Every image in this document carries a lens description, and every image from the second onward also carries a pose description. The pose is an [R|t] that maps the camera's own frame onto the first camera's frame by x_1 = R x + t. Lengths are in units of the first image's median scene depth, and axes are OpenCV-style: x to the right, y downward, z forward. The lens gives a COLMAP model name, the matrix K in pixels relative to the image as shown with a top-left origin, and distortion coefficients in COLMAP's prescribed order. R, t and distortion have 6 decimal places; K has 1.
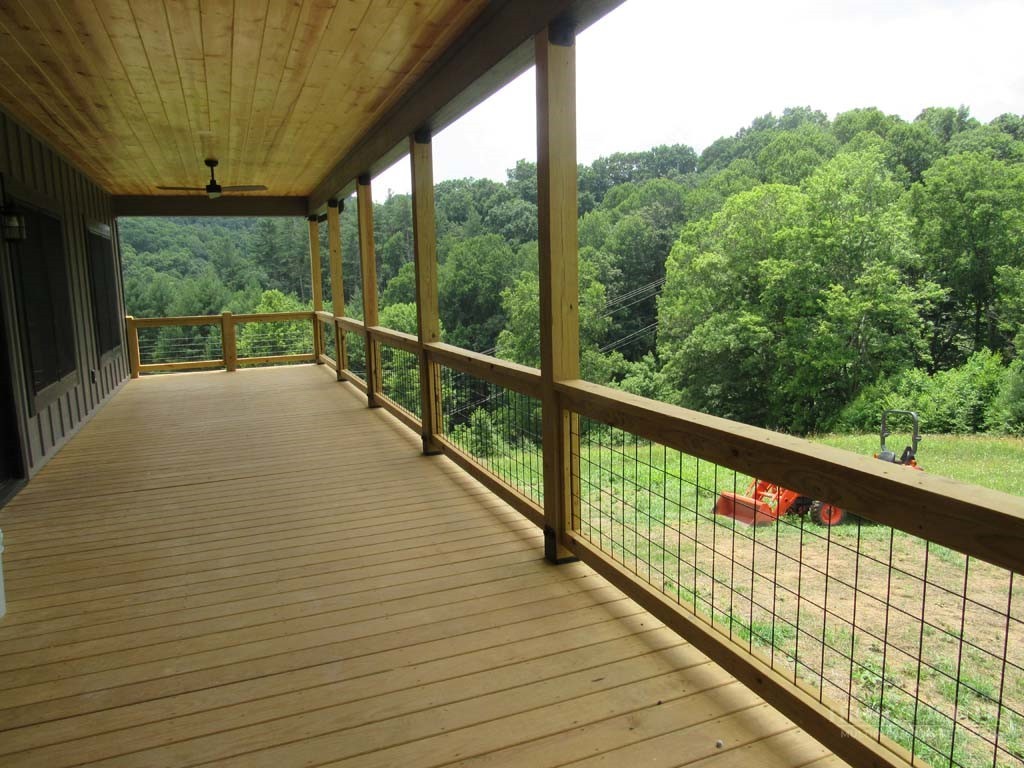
lens RADIAL K [[749.9, 0, 518.5], [0, 749.9, 383.0], [0, 0, 1]] dist [-0.022370, 0.021025]
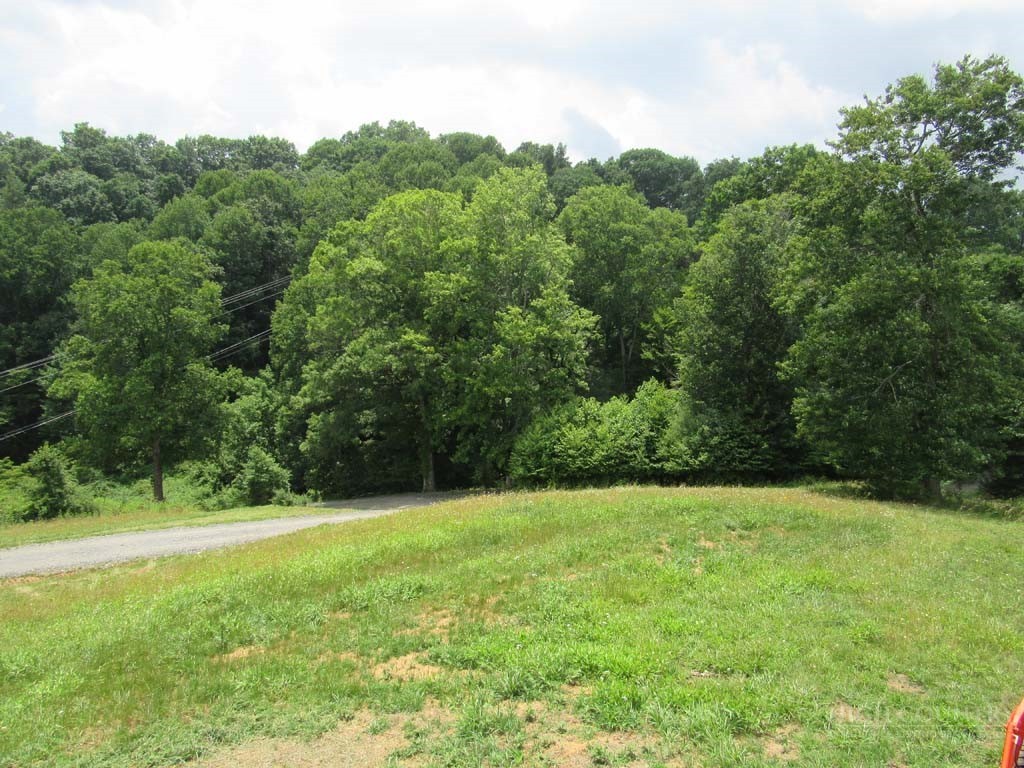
lens RADIAL K [[749.9, 0, 518.5], [0, 749.9, 383.0], [0, 0, 1]] dist [-0.022370, 0.021025]
pose [[0.852837, 0.008689, 0.522105, -0.037850], [-0.004675, 0.999949, -0.009005, -0.020201], [-0.522156, 0.005239, 0.852834, 0.147959]]
